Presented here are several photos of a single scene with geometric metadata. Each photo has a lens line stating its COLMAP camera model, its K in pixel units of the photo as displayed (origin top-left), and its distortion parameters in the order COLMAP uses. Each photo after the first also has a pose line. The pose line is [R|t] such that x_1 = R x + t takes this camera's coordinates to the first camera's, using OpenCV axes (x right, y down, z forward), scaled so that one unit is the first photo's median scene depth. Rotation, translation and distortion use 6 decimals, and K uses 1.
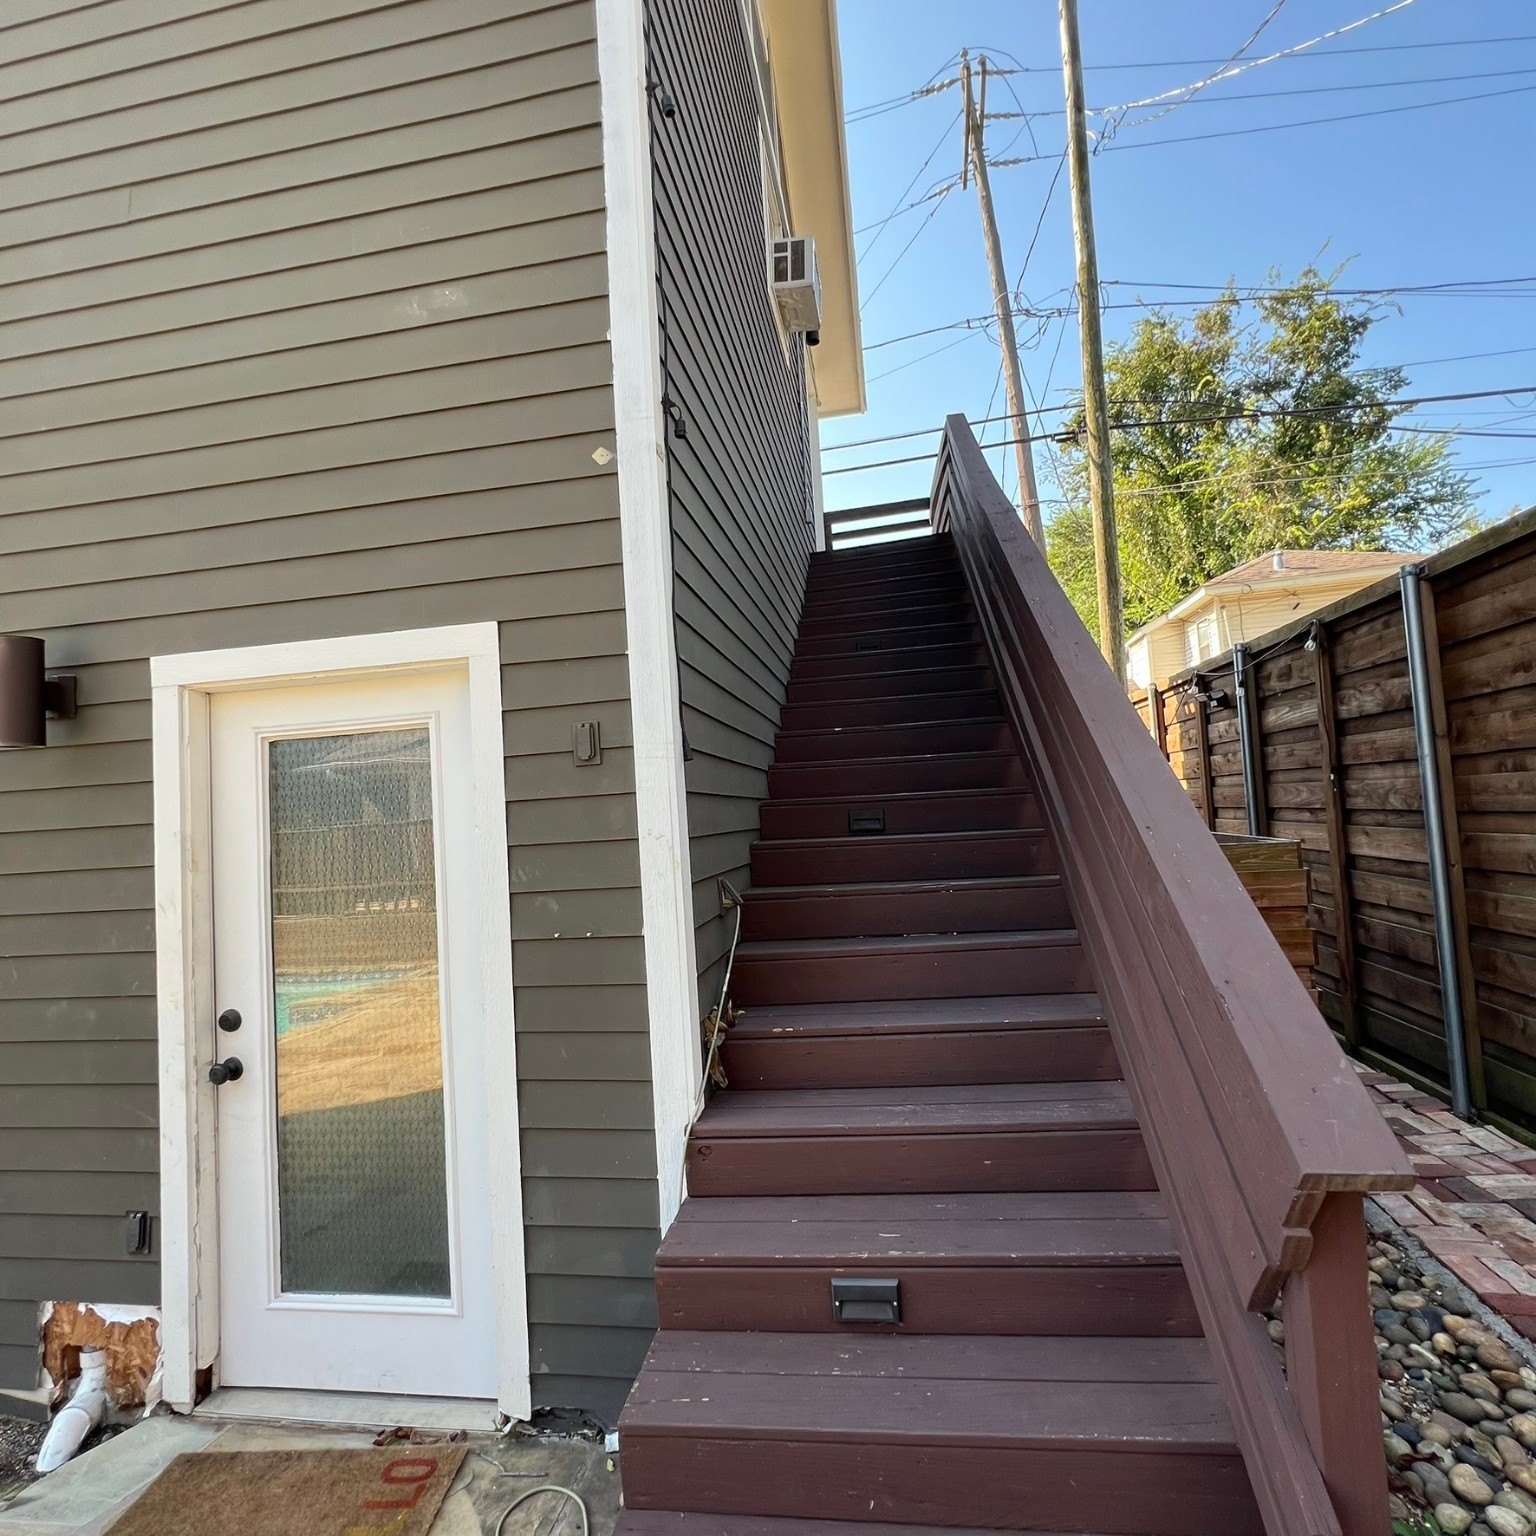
lens RADIAL K [[789.7, 0, 772.6], [0, 789.7, 775.5], [0, 0, 1]] dist [0.013718, 0.000367]
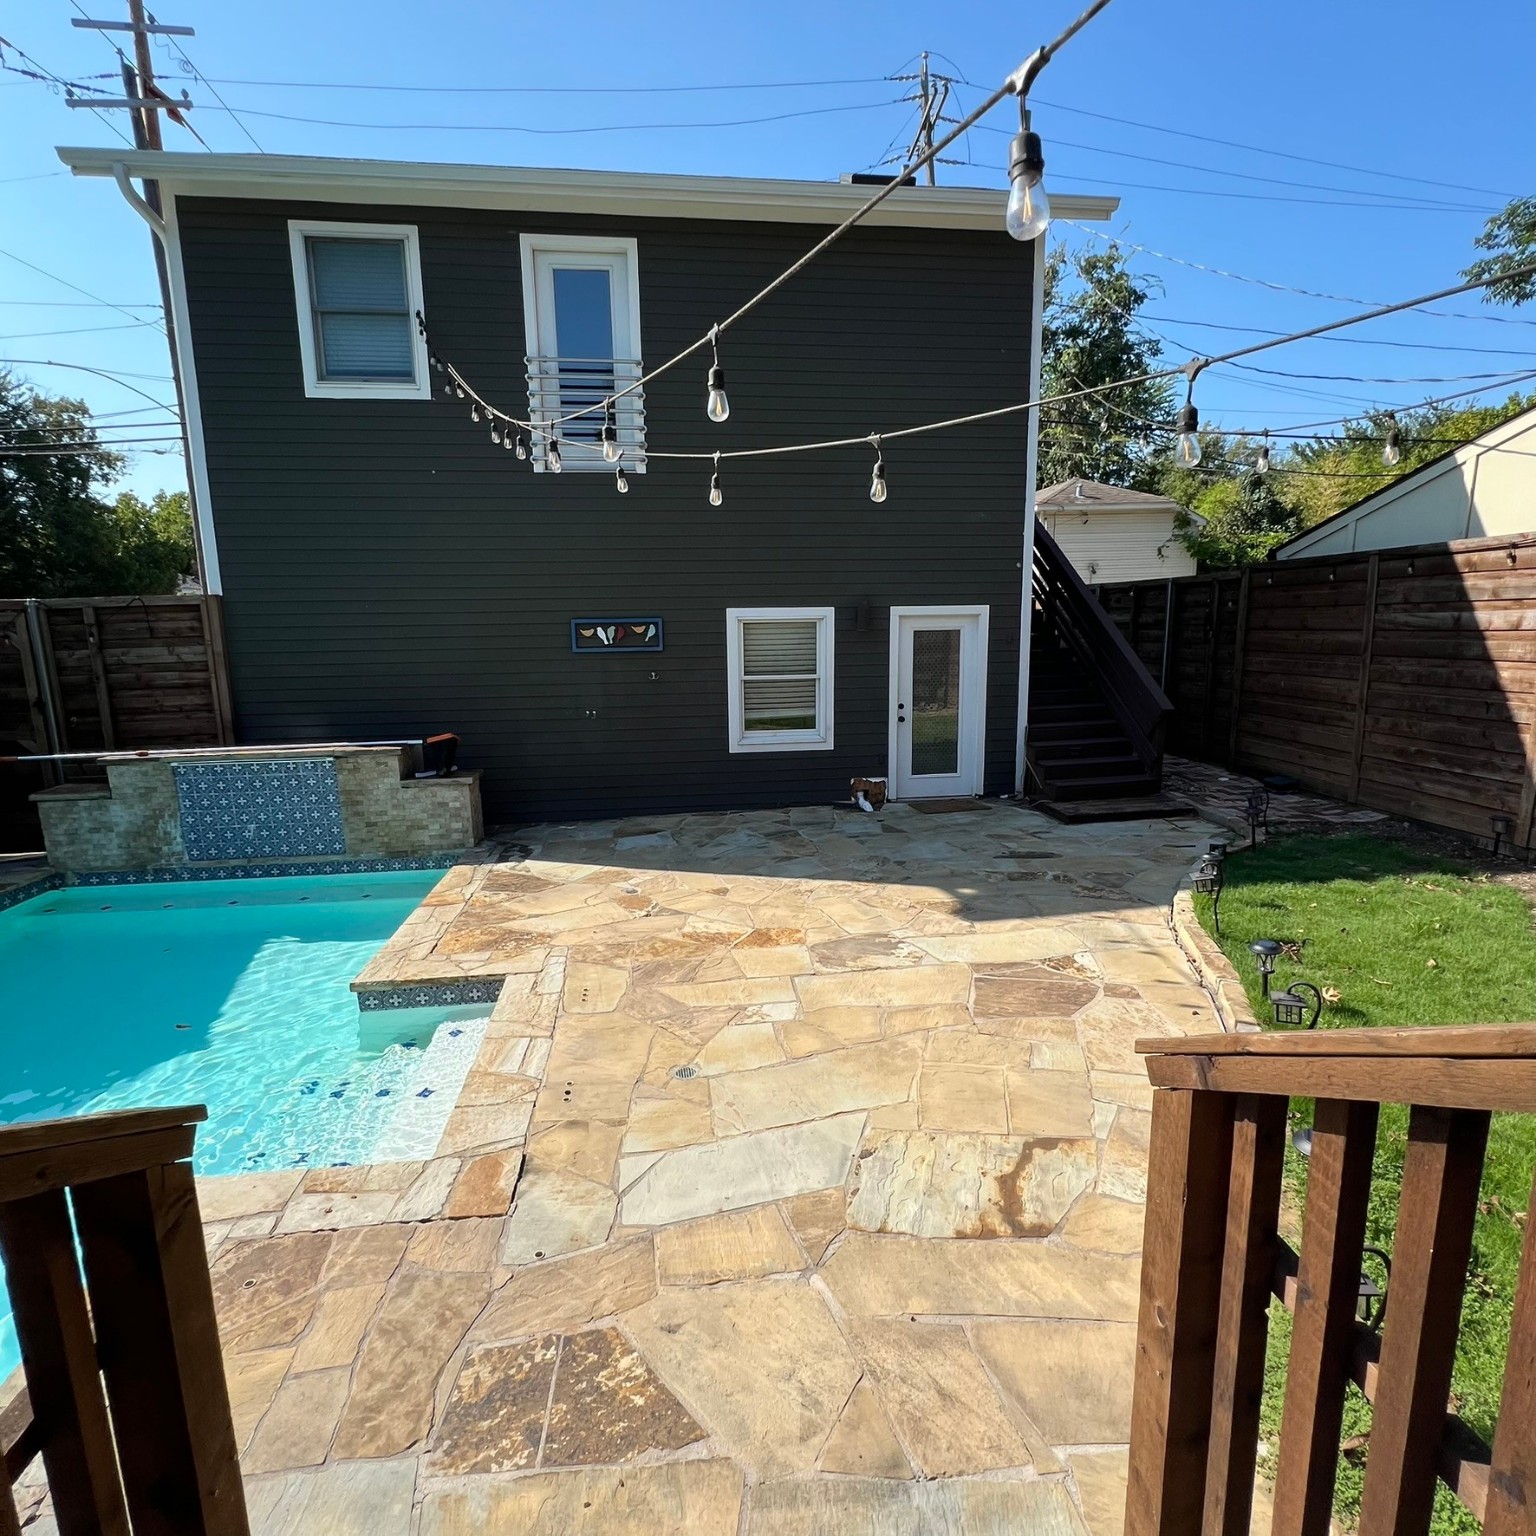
lens RADIAL K [[789.7, 0, 765.5], [0, 789.7, 765.3], [0, 0, 1]] dist [0.013718, 0.000367]
pose [[0.959758, -0.005167, 0.280782, -0.395249], [-0.052781, 0.978694, 0.198425, -0.021029], [-0.275824, -0.205260, 0.939036, -0.400122]]
